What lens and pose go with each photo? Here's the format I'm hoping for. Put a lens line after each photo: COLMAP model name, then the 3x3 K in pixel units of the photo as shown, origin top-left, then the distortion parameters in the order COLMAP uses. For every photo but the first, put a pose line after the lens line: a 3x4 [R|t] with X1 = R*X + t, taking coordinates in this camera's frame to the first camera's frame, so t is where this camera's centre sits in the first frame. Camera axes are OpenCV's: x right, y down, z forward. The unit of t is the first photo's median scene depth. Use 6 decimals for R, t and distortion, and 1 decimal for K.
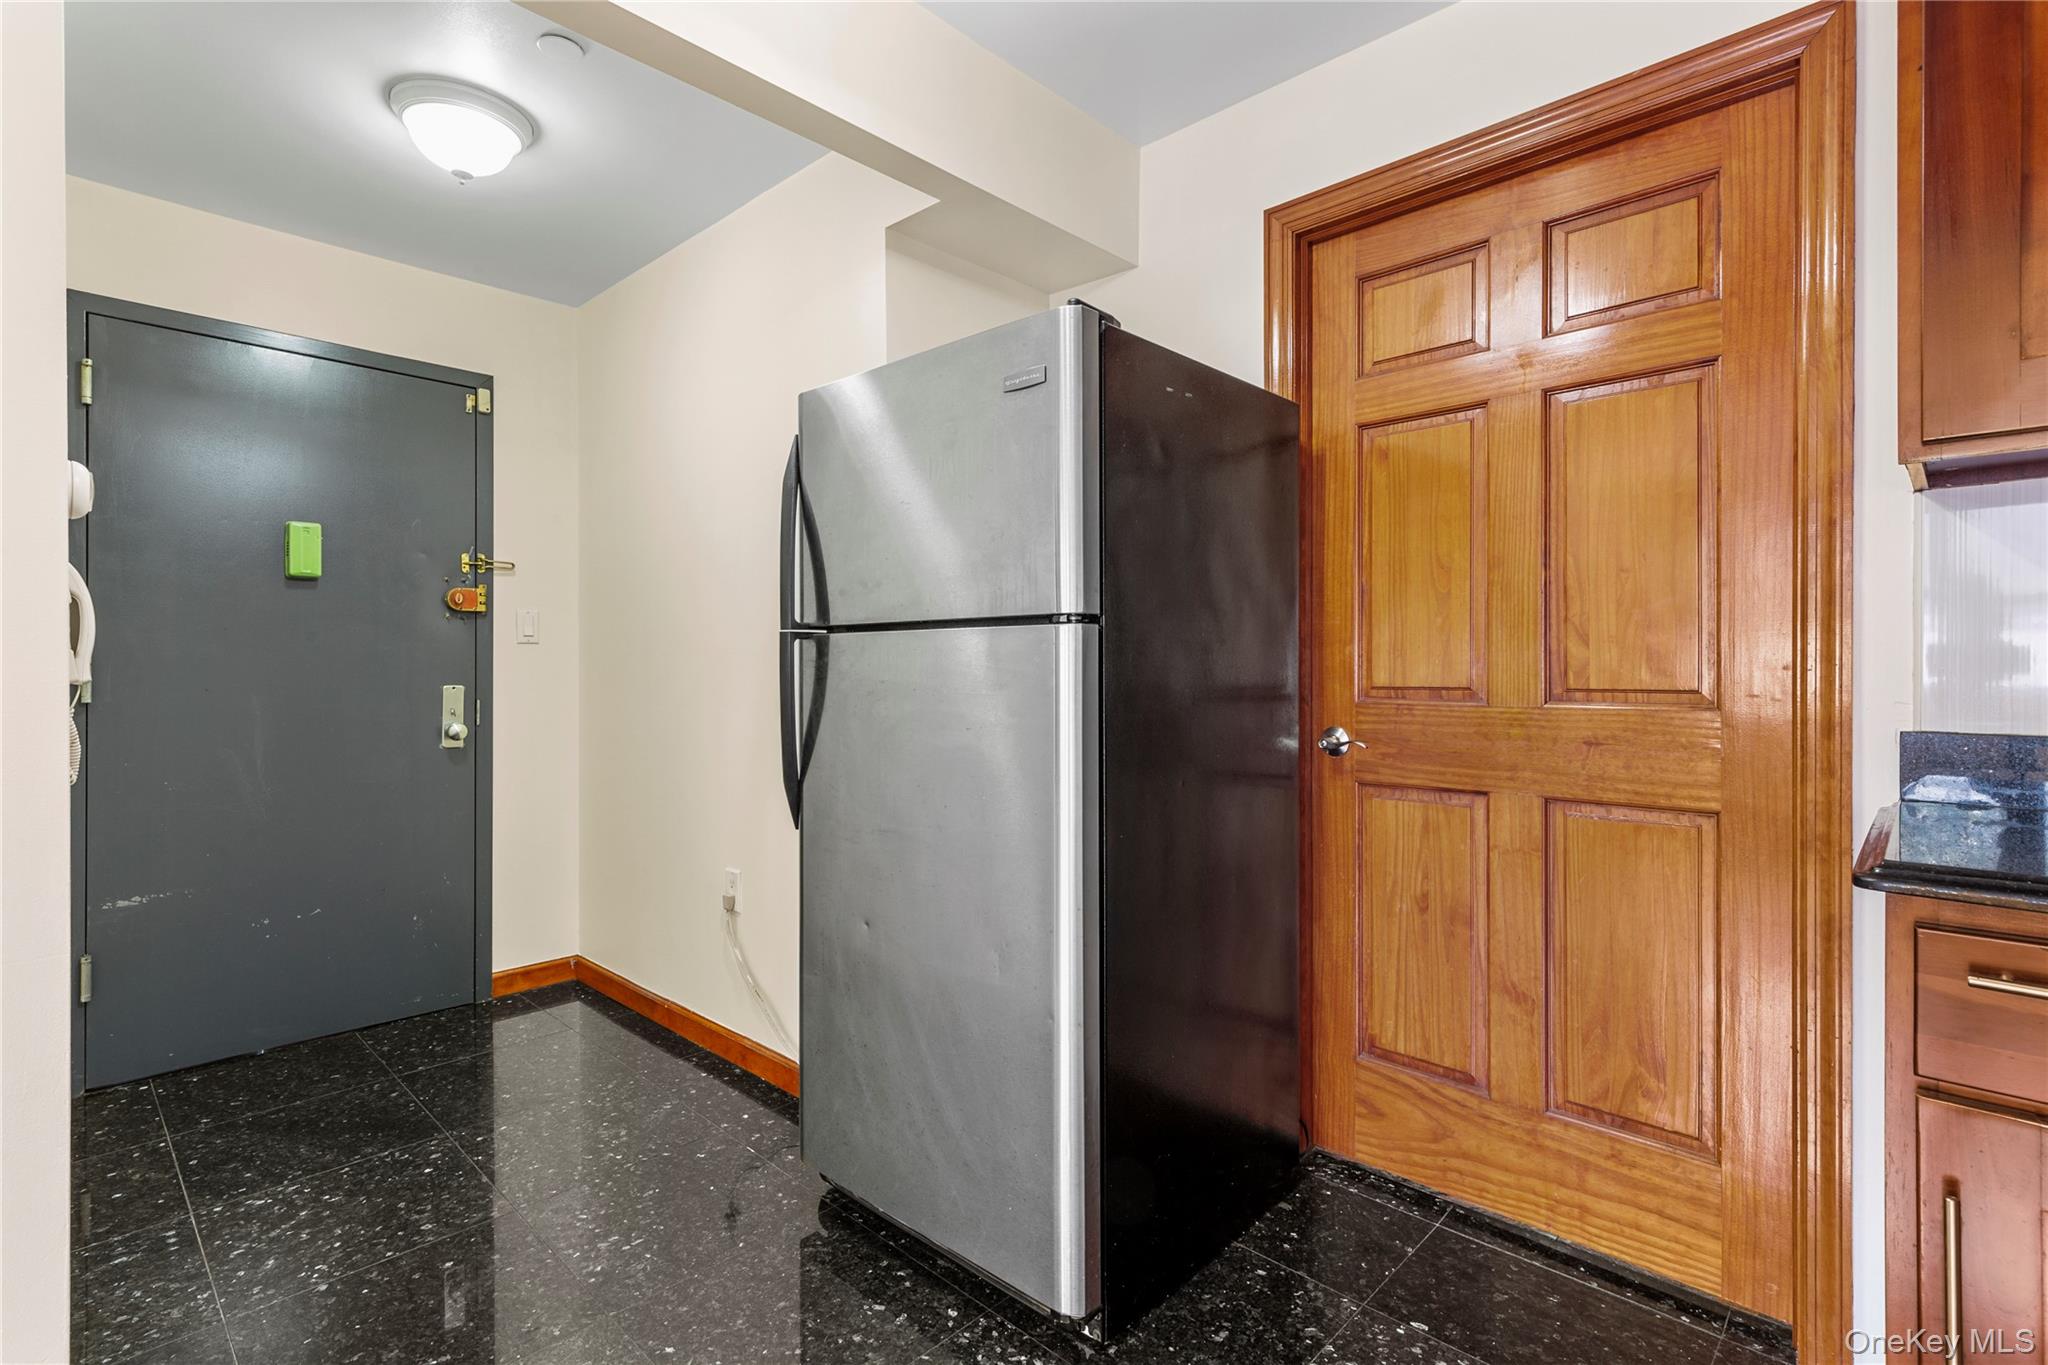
lens RADIAL K [[963.0, 0, 1021.6], [0, 963.0, 670.6], [0, 0, 1]] dist [0.004035, 0.000098]
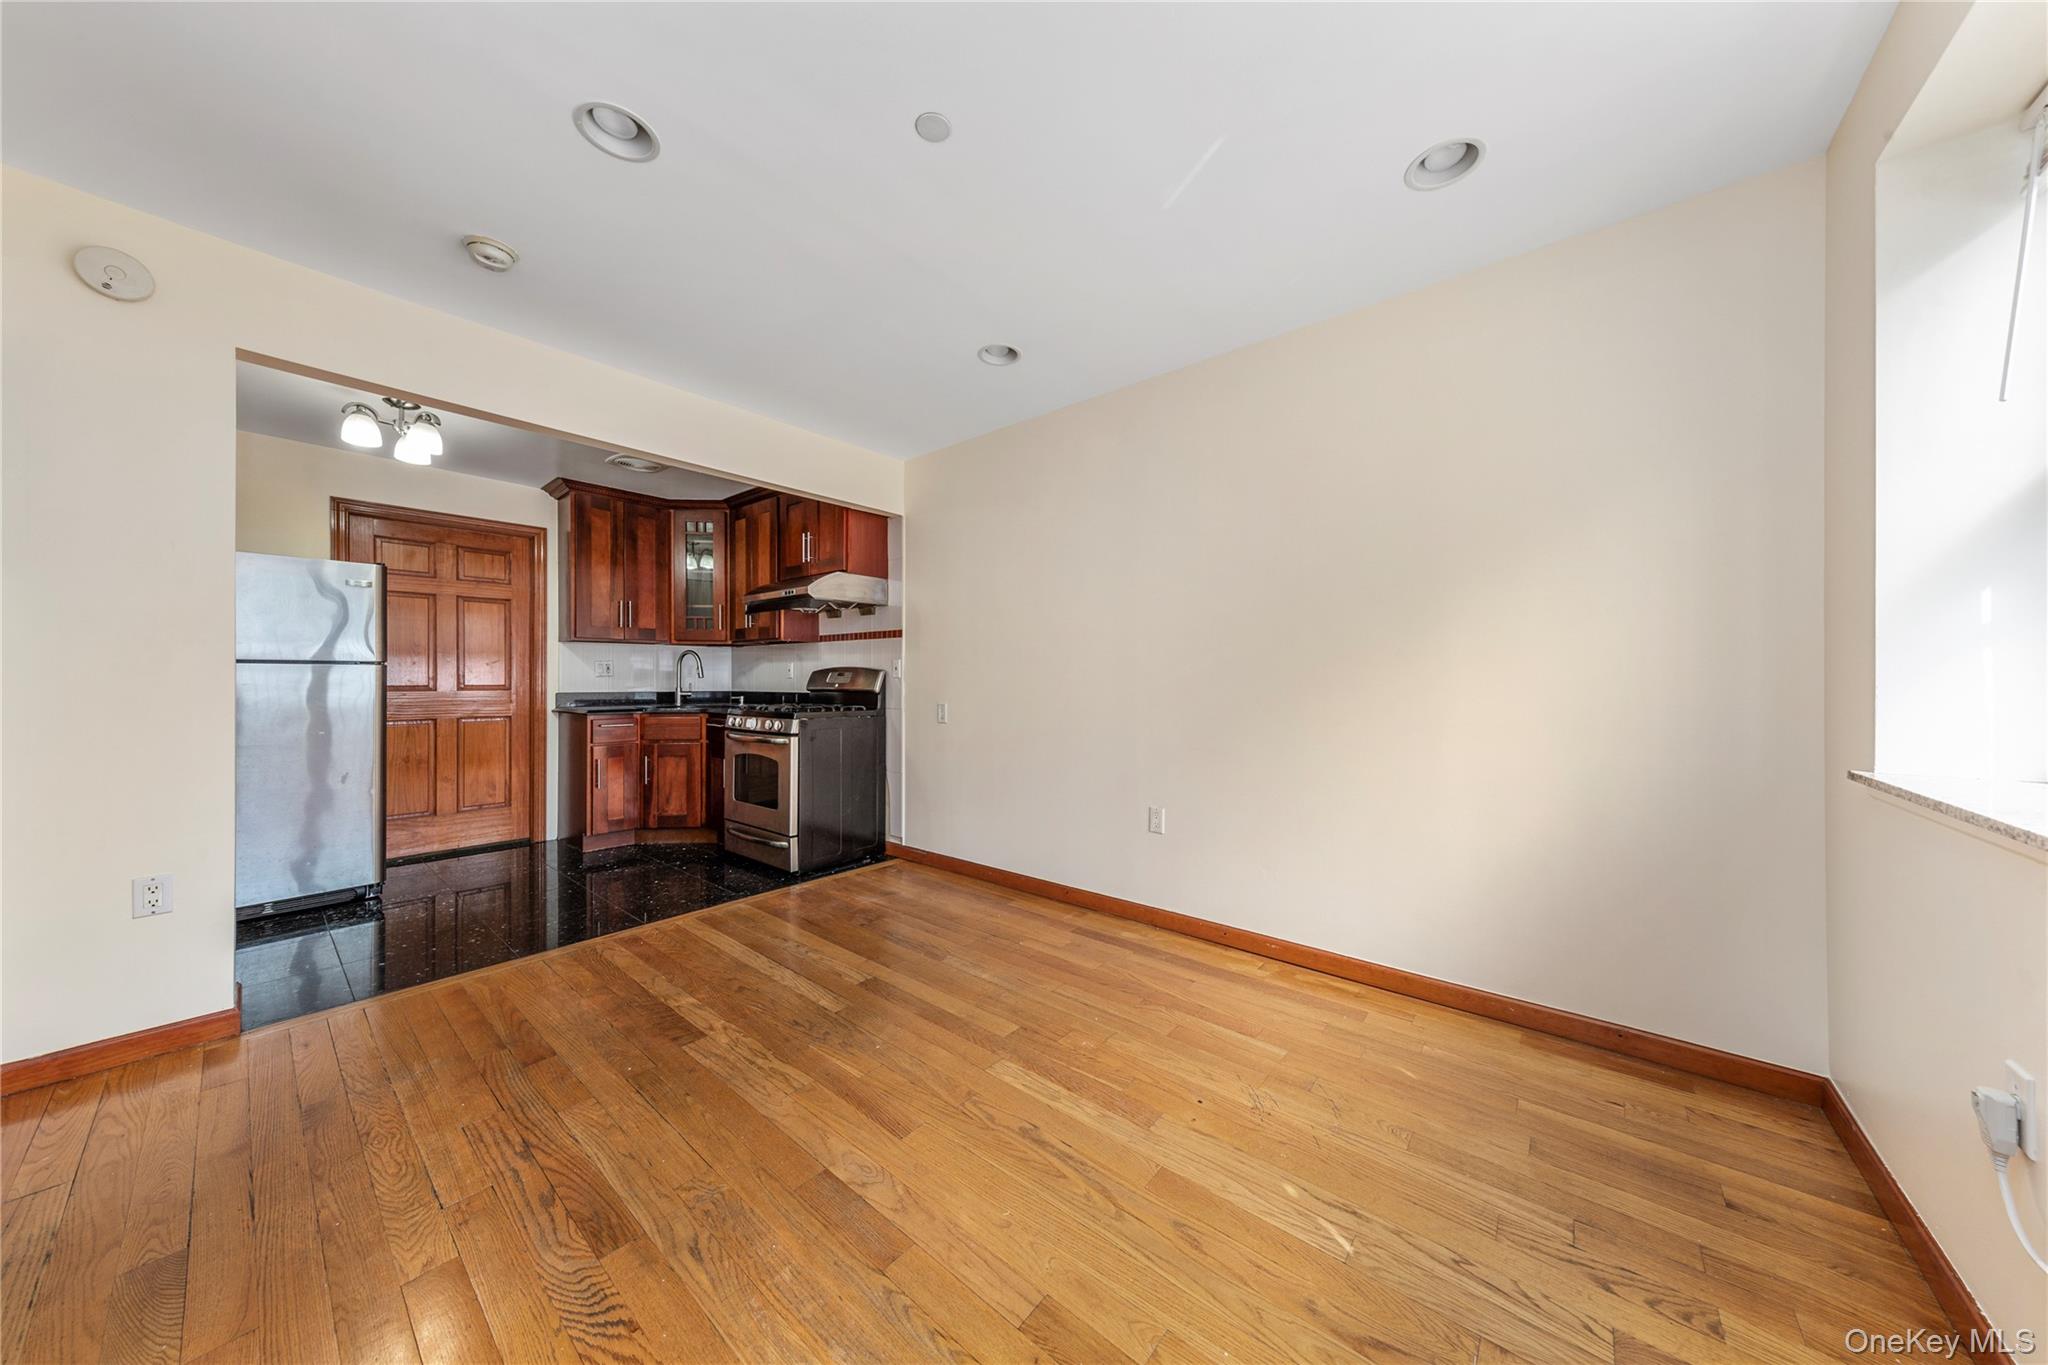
lens RADIAL K [[649.0, 0, 1024.2], [0, 649.0, 680.9], [0, 0, 1]] dist [0.005289, -0.000449]
pose [[-0.073556, -0.000230, 0.997291, -1.720768], [0.002494, 0.999997, 0.000414, 0.006228], [-0.997288, 0.002517, -0.073555, -0.734298]]
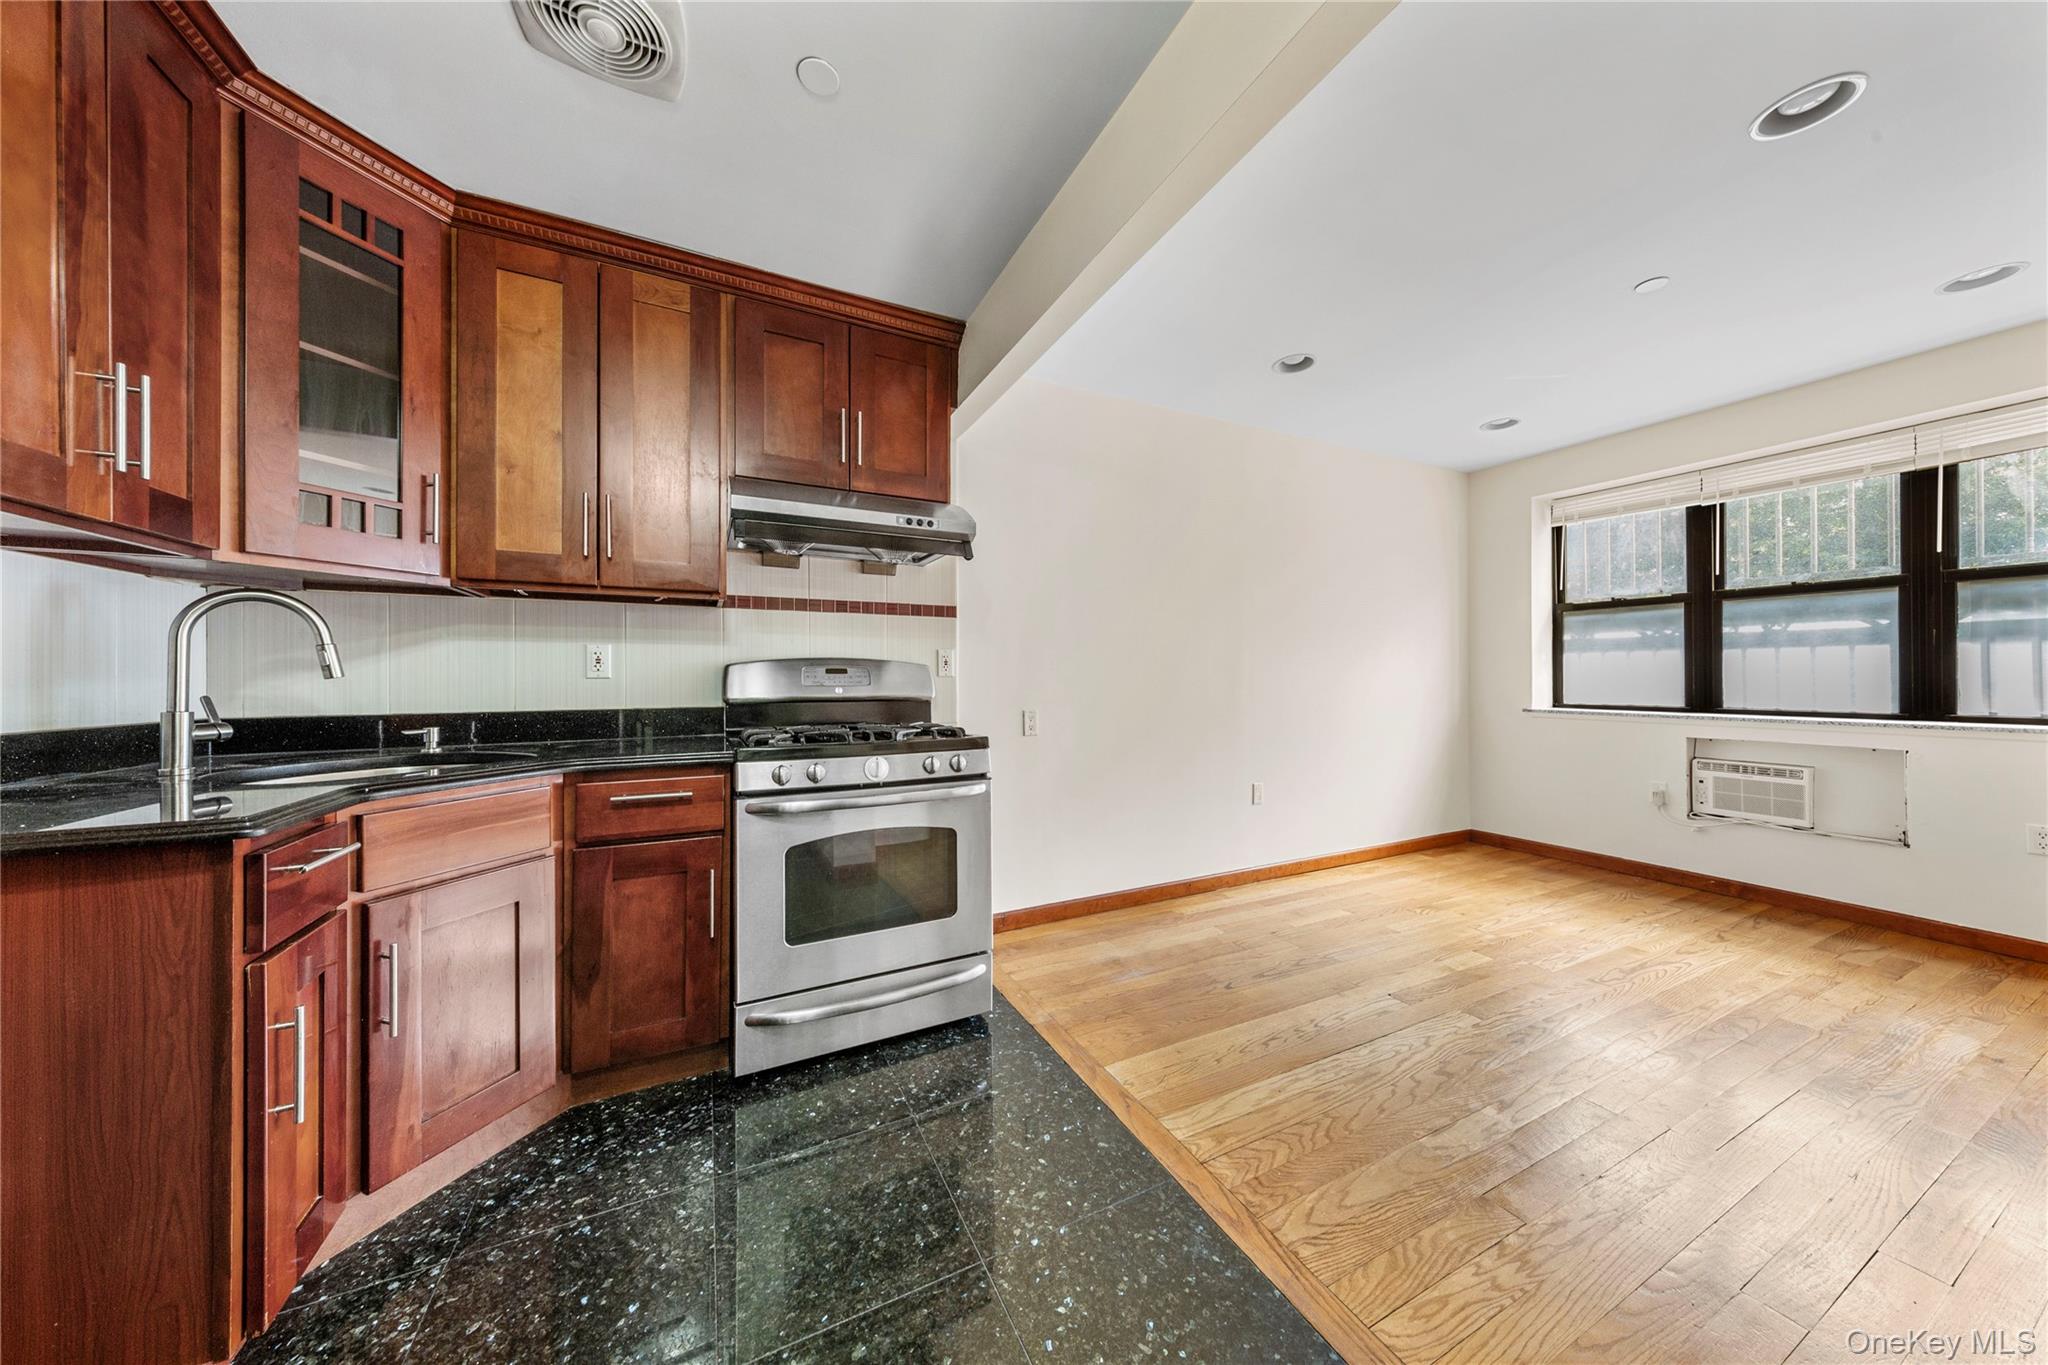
lens RADIAL K [[649.0, 0, 1020.0], [0, 649.0, 677.0], [0, 0, 1]] dist [0.005289, -0.000449]
pose [[-0.939378, 0.005157, 0.342844, -0.268246], [0.006203, 0.999979, 0.001955, -0.004565], [-0.342826, 0.003963, -0.939390, 0.760629]]
